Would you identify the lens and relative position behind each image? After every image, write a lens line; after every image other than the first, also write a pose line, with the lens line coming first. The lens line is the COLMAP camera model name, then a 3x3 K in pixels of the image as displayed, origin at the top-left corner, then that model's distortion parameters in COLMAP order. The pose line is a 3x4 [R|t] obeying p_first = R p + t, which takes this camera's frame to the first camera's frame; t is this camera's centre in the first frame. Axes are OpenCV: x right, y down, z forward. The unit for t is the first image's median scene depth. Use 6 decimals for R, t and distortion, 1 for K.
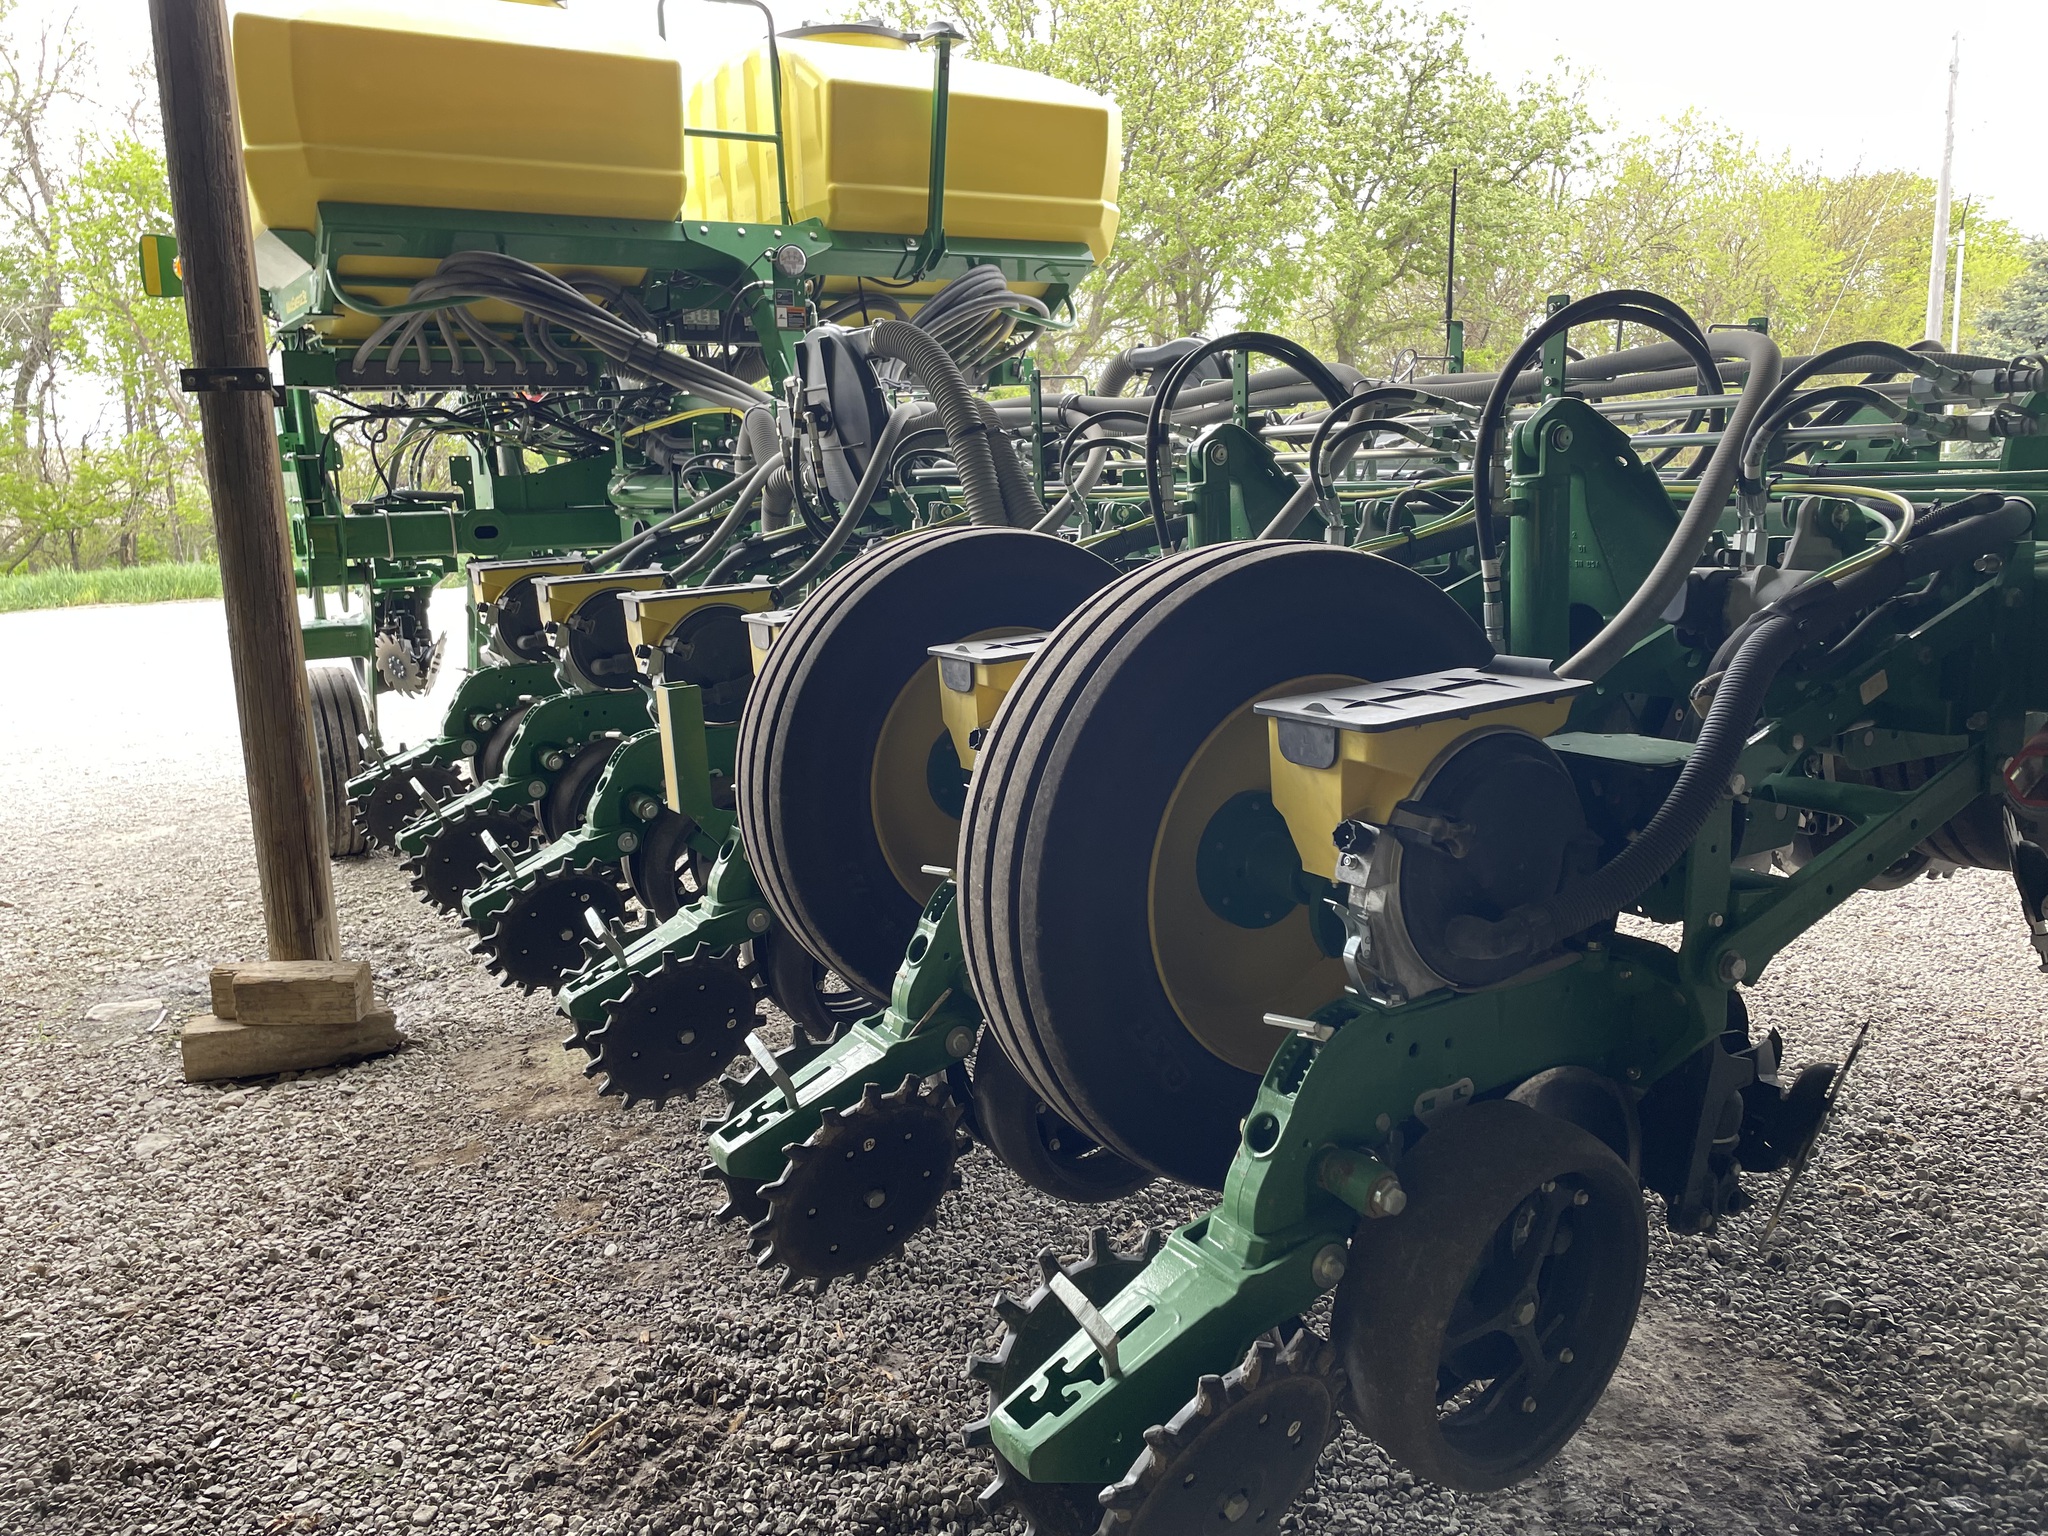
lens RADIAL K [[1557.9, 0, 1039.5], [0, 1557.9, 717.2], [0, 0, 1]] dist [0.074866, -0.096477]
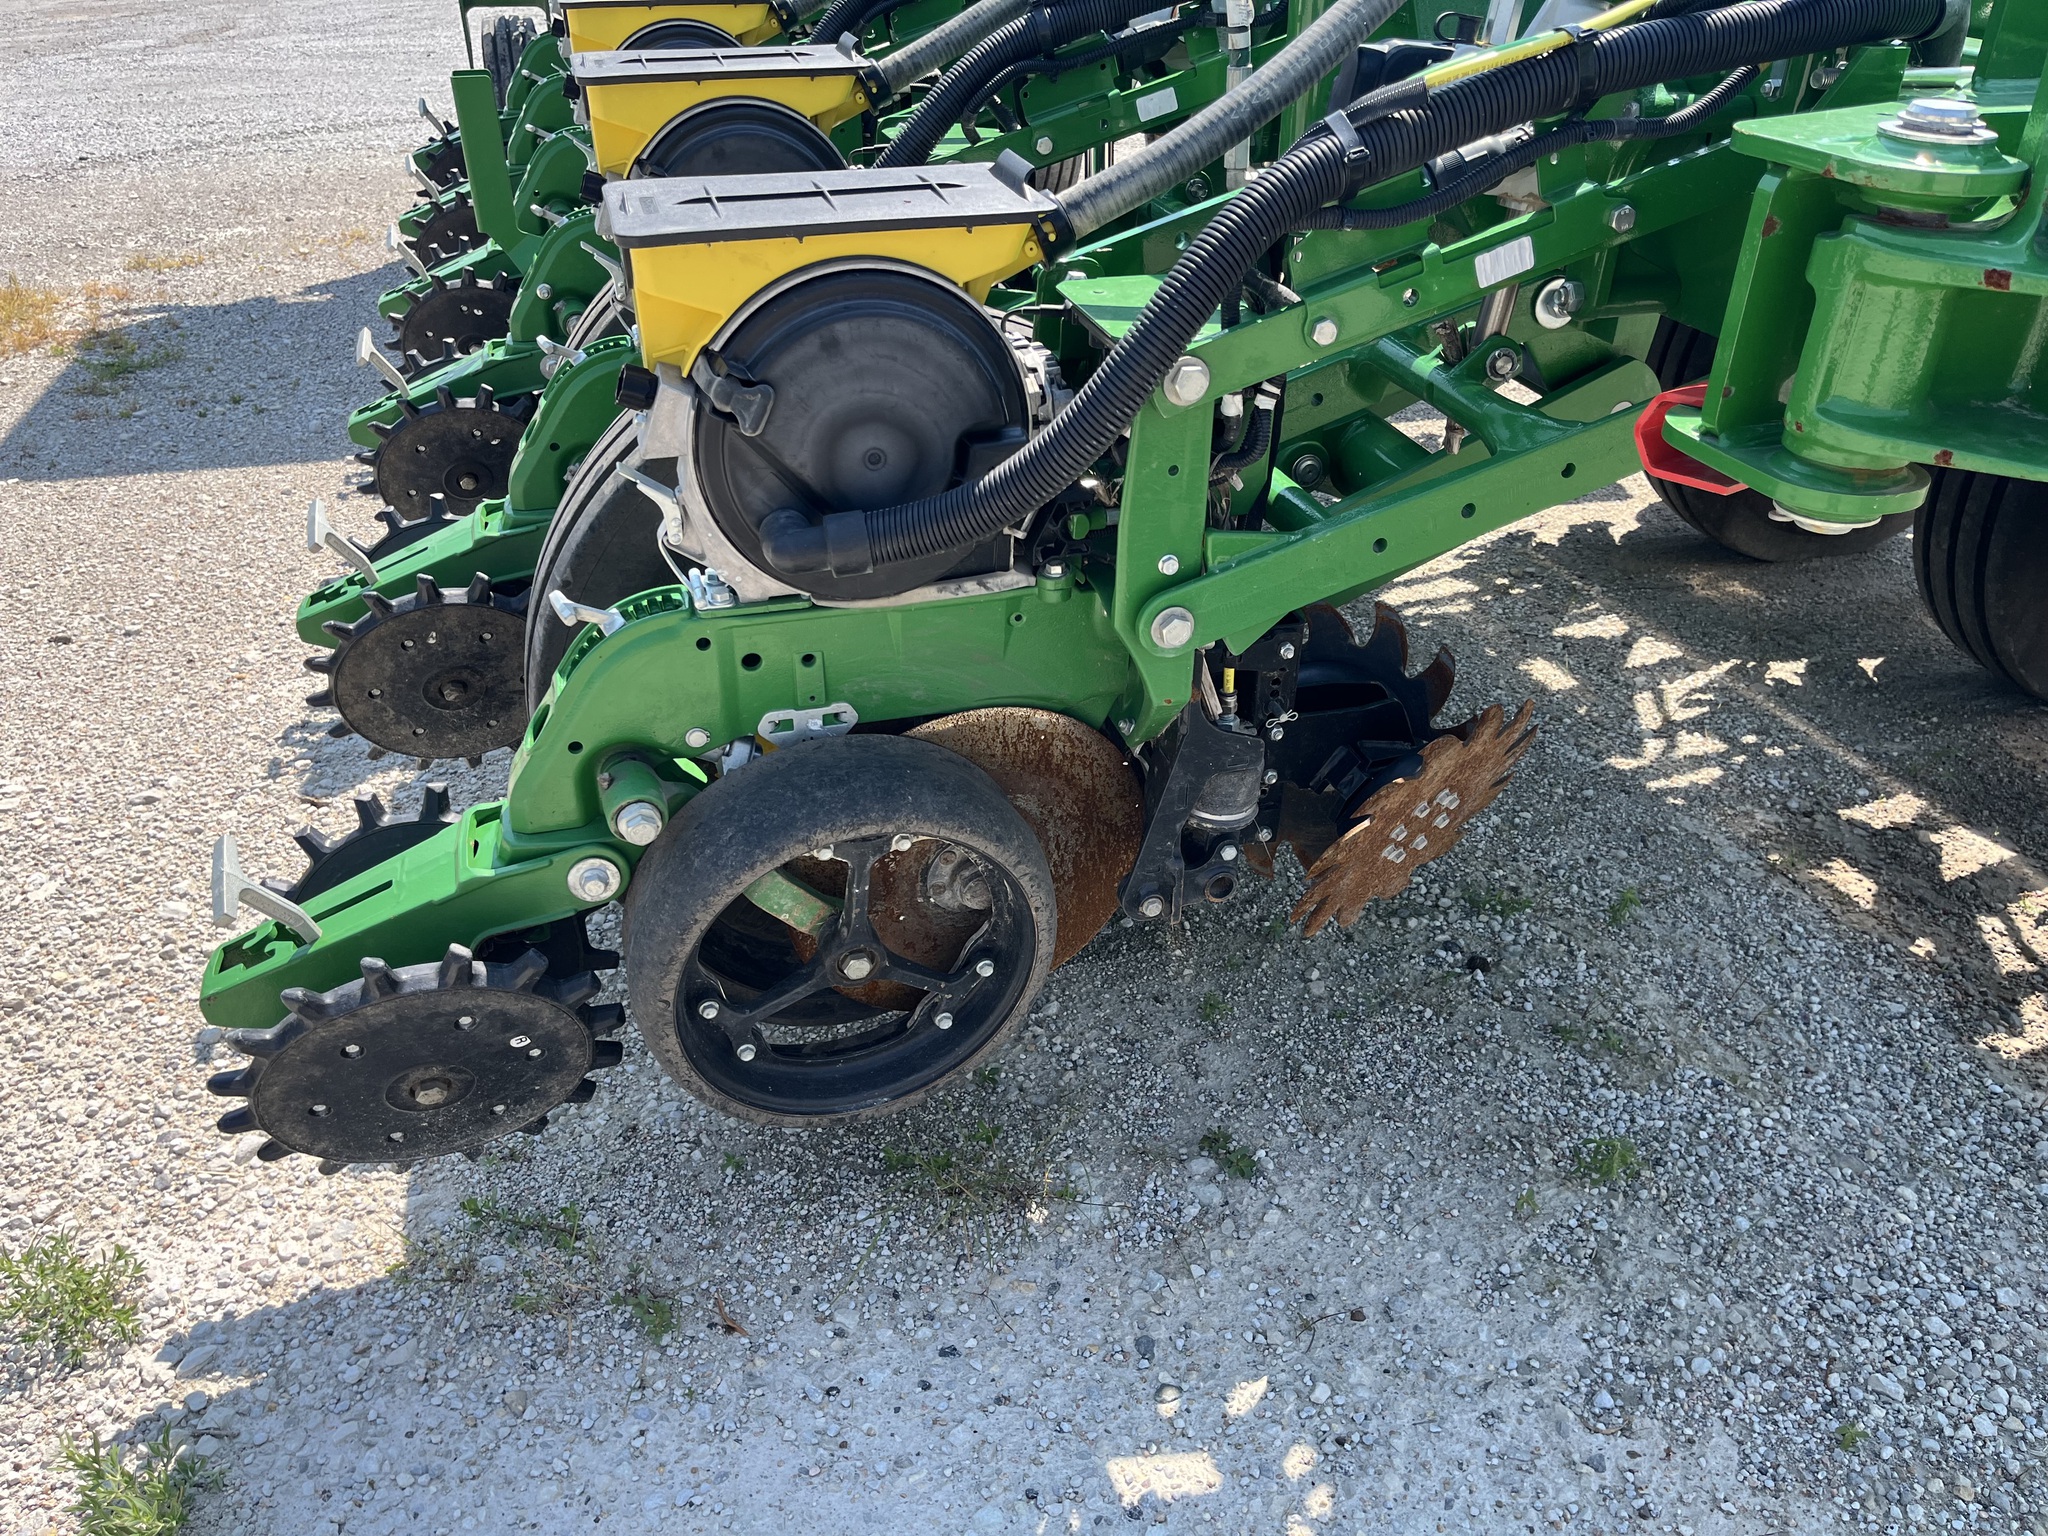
lens RADIAL K [[1557.9, 0, 1010.0], [0, 1557.9, 781.0], [0, 0, 1]] dist [0.074866, -0.096477]
pose [[0.954471, 0.196866, -0.224117, 0.152348], [-0.095864, 0.913883, 0.394497, -0.017343], [0.282480, -0.355051, 0.891148, 0.079922]]
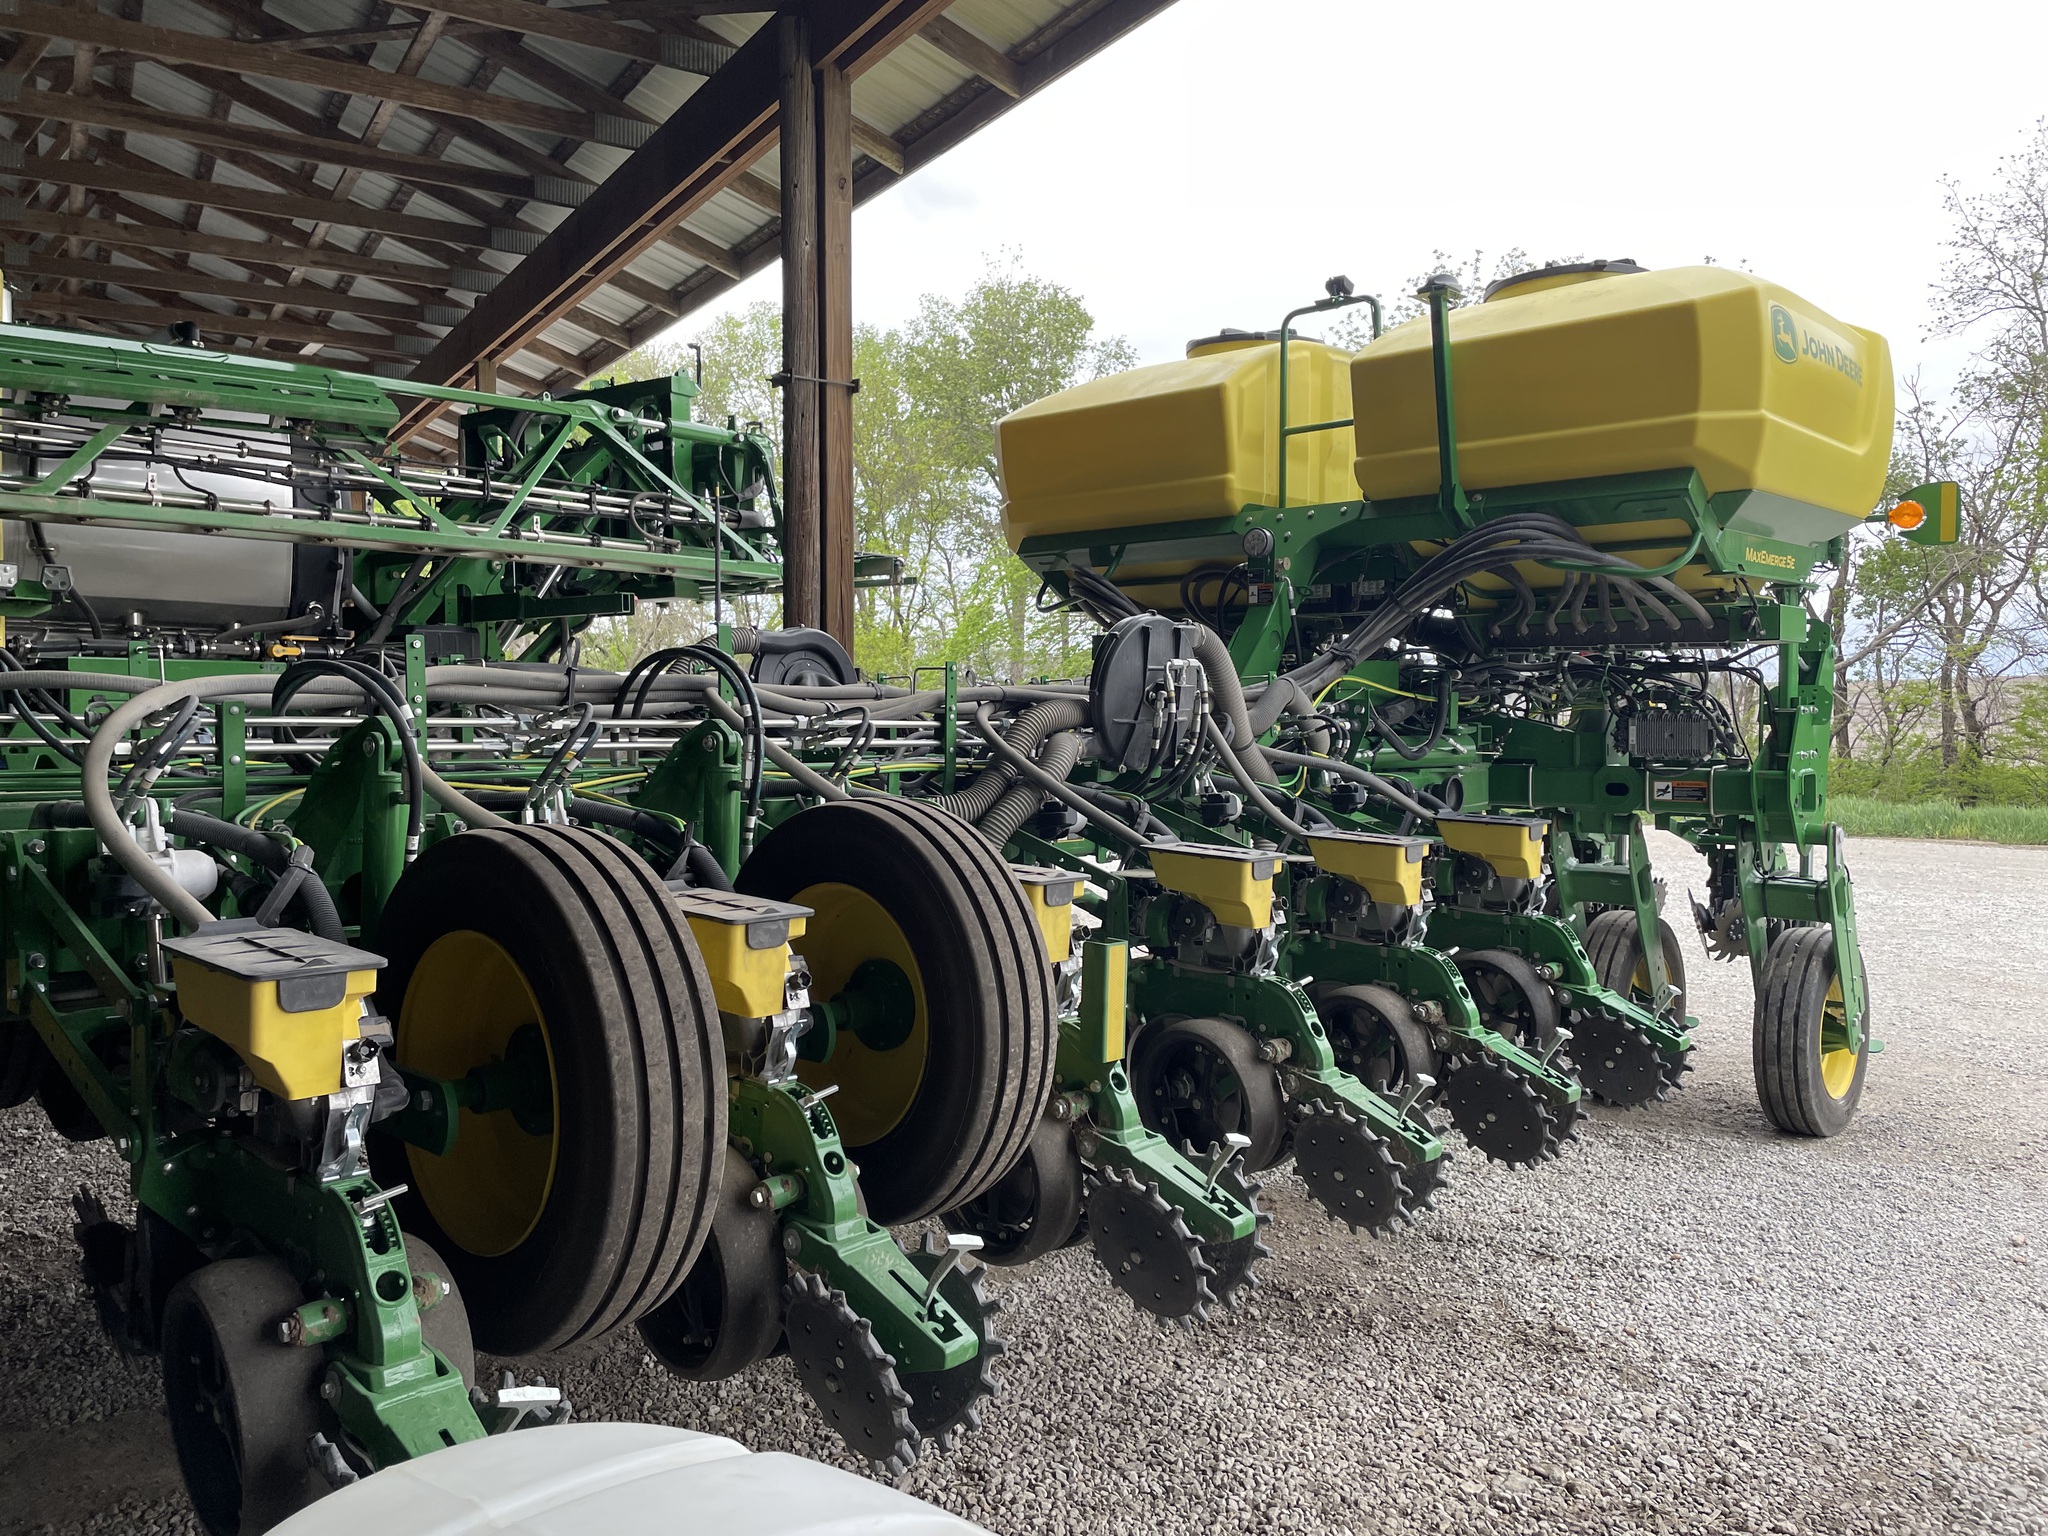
lens RADIAL K [[1557.9, 0, 1029.3], [0, 1557.9, 731.3], [0, 0, 1]] dist [0.074866, -0.096477]
pose [[0.254077, 0.047316, -0.966026, 0.790412], [-0.174761, 0.984608, 0.002261, -0.133153], [0.951264, 0.168250, 0.258435, 0.570849]]
